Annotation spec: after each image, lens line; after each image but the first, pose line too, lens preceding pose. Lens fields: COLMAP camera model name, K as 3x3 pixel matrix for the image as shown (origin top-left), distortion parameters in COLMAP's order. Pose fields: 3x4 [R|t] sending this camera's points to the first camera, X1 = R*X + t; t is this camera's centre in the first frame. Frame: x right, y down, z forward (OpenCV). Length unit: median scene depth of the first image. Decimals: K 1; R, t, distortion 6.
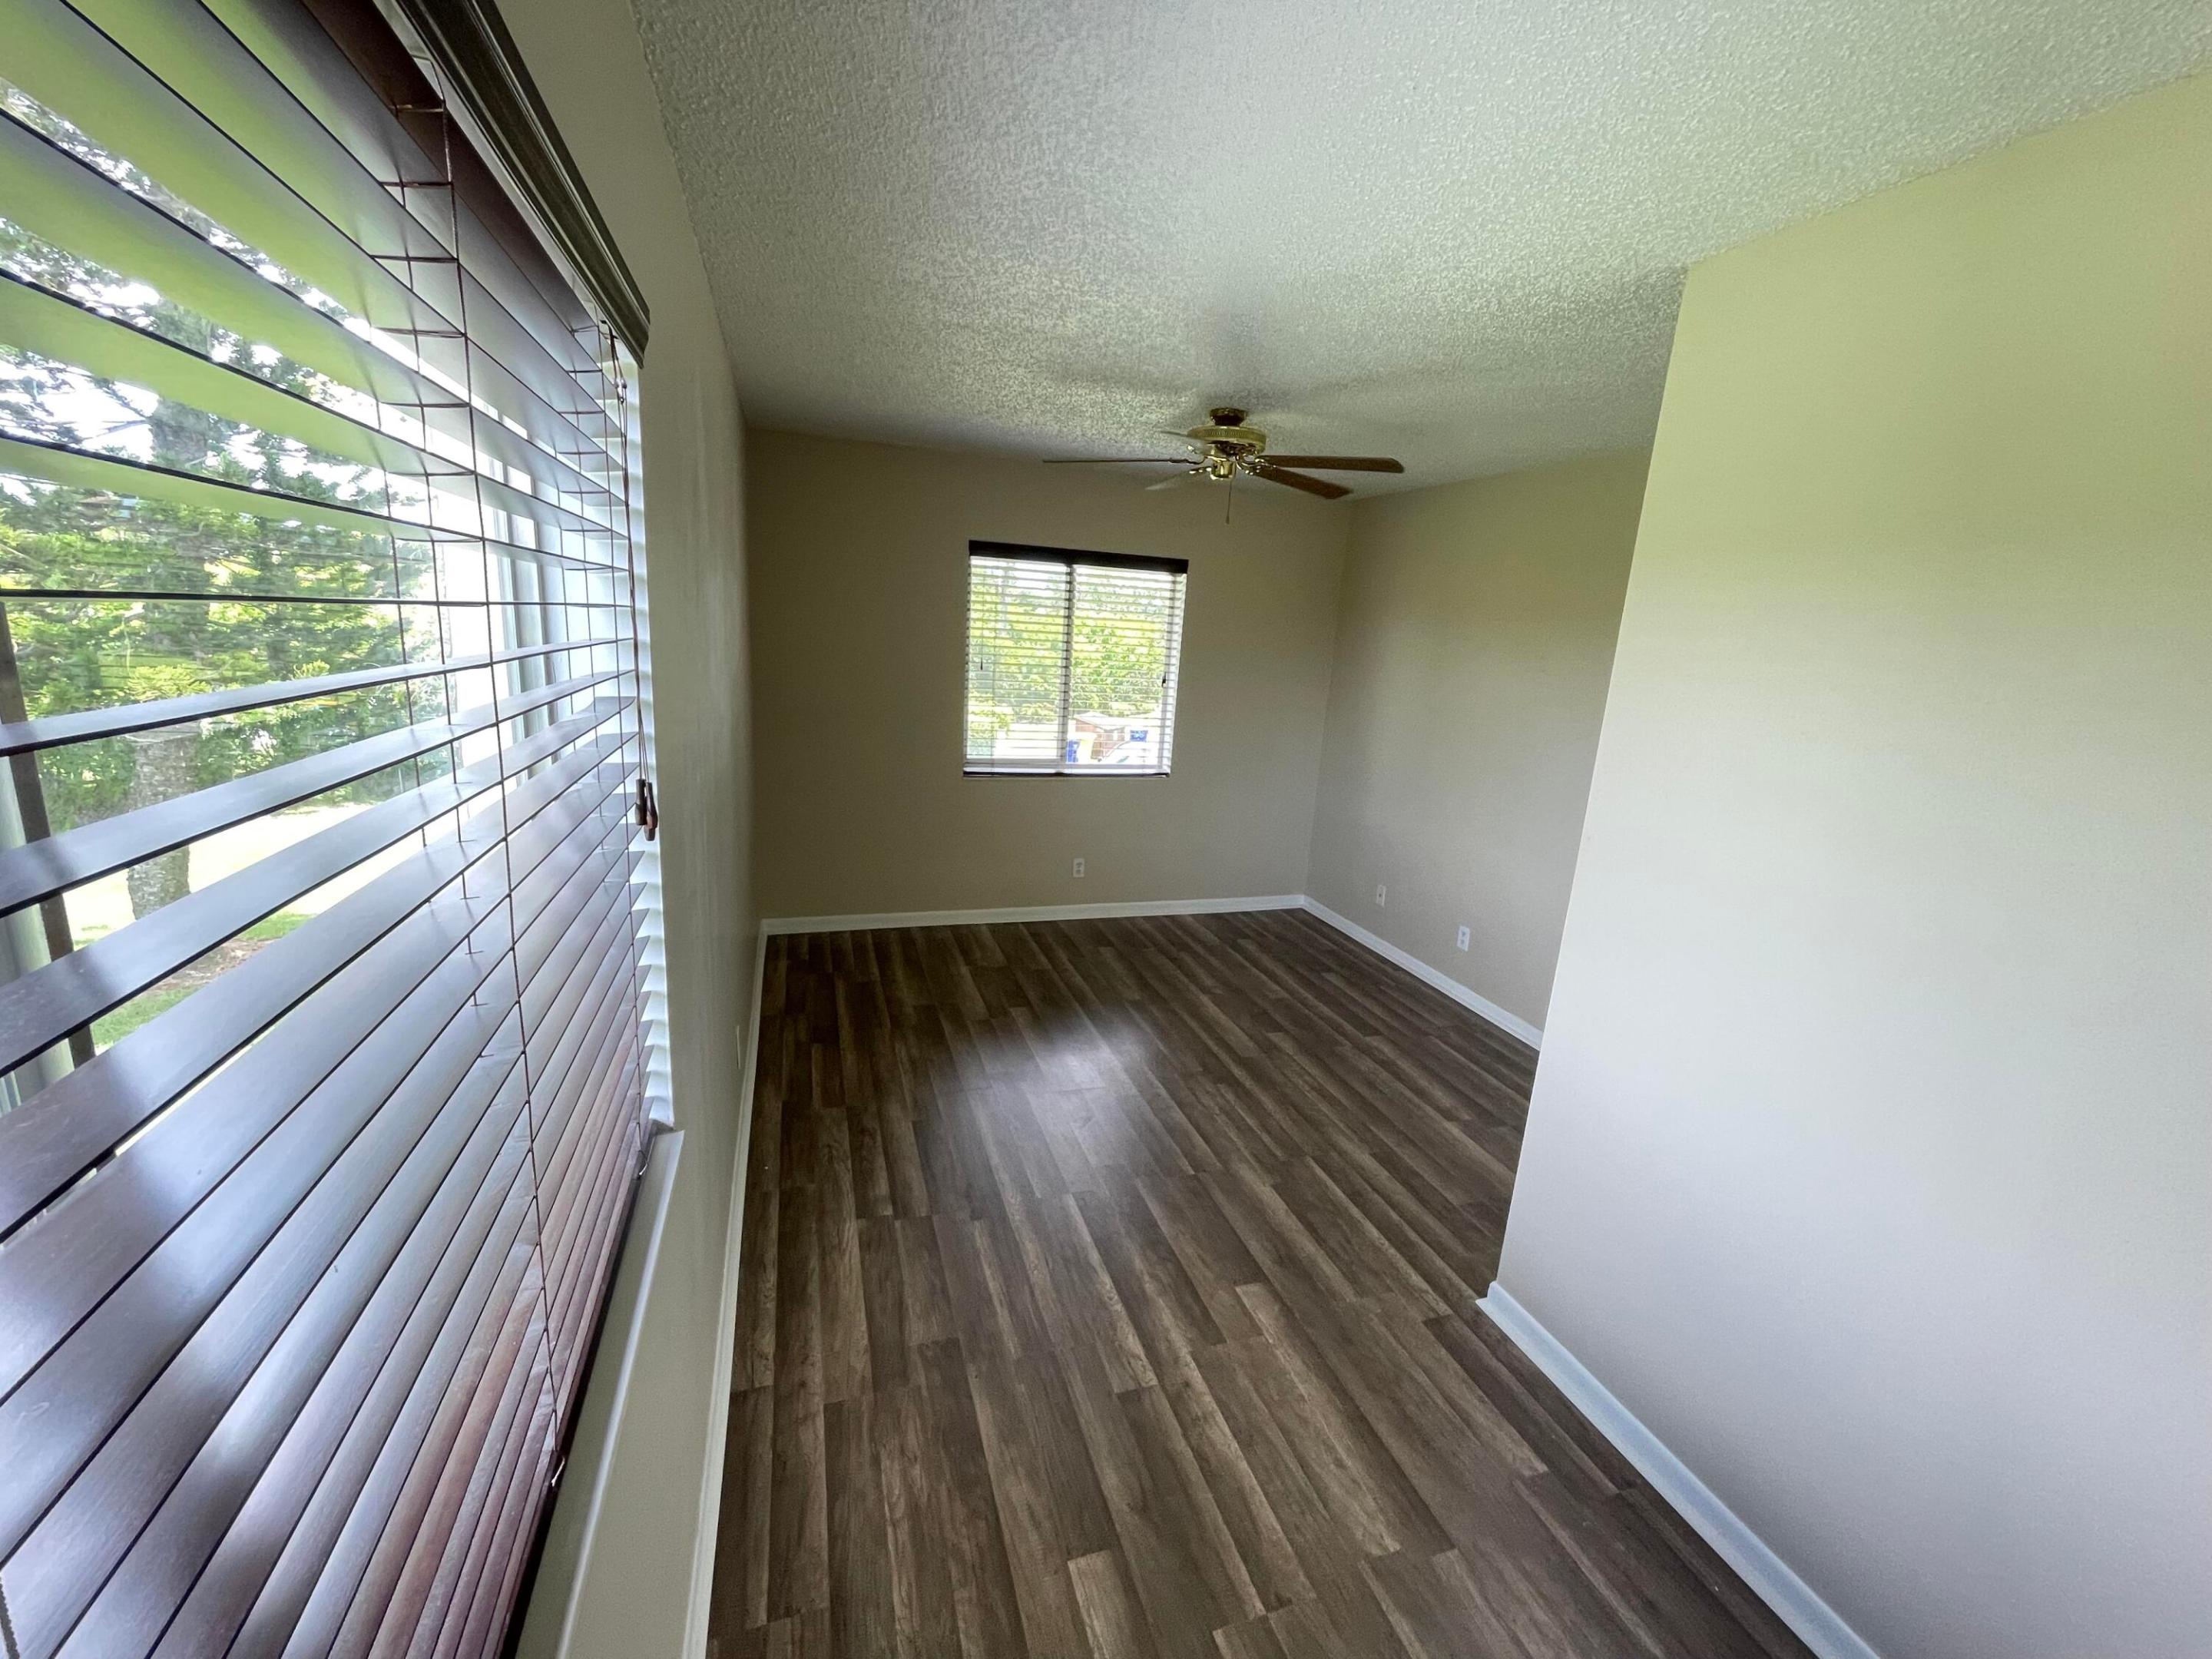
lens RADIAL K [[899.2, 0, 1109.5], [0, 899.2, 833.3], [0, 0, 1]] dist [-0.001714, -0.000185]
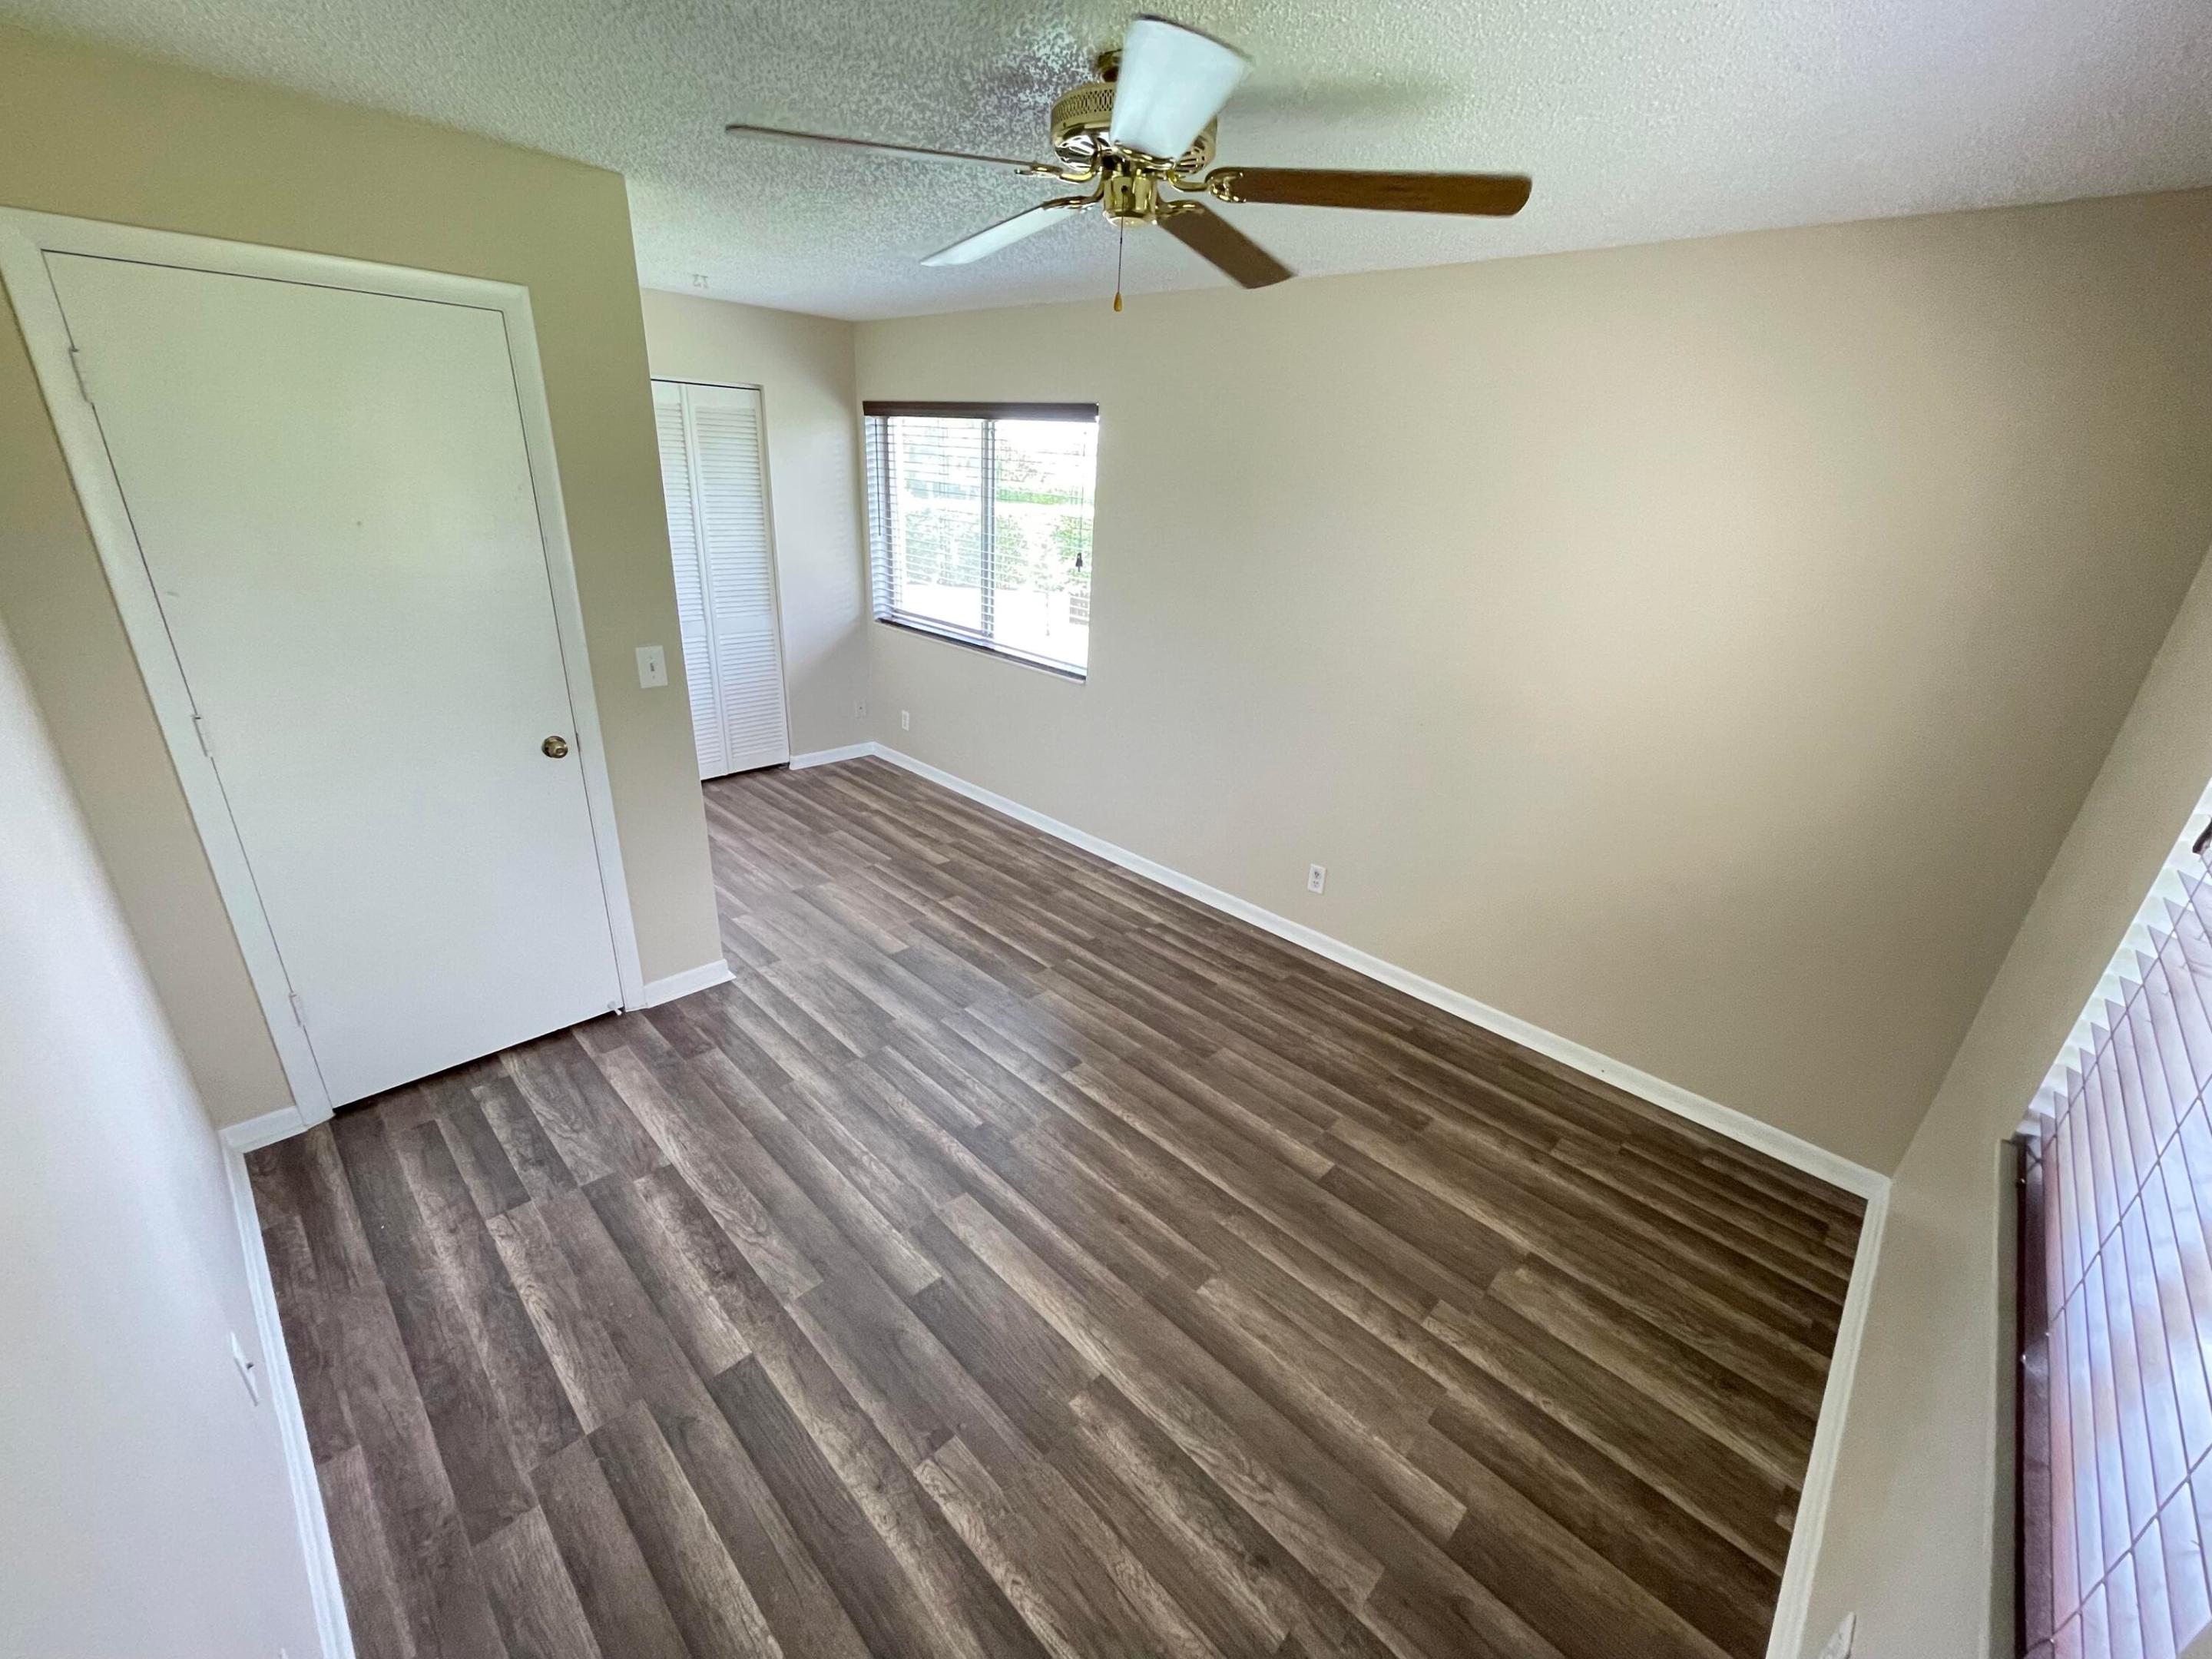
lens RADIAL K [[899.2, 0, 1109.5], [0, 899.2, 833.3], [0, 0, 1]] dist [-0.001714, -0.000185]
pose [[-0.882717, 0.072306, -0.464308, 0.300698], [-0.211476, 0.821246, 0.529937, -0.295698], [0.419629, 0.565975, -0.709637, 1.197356]]
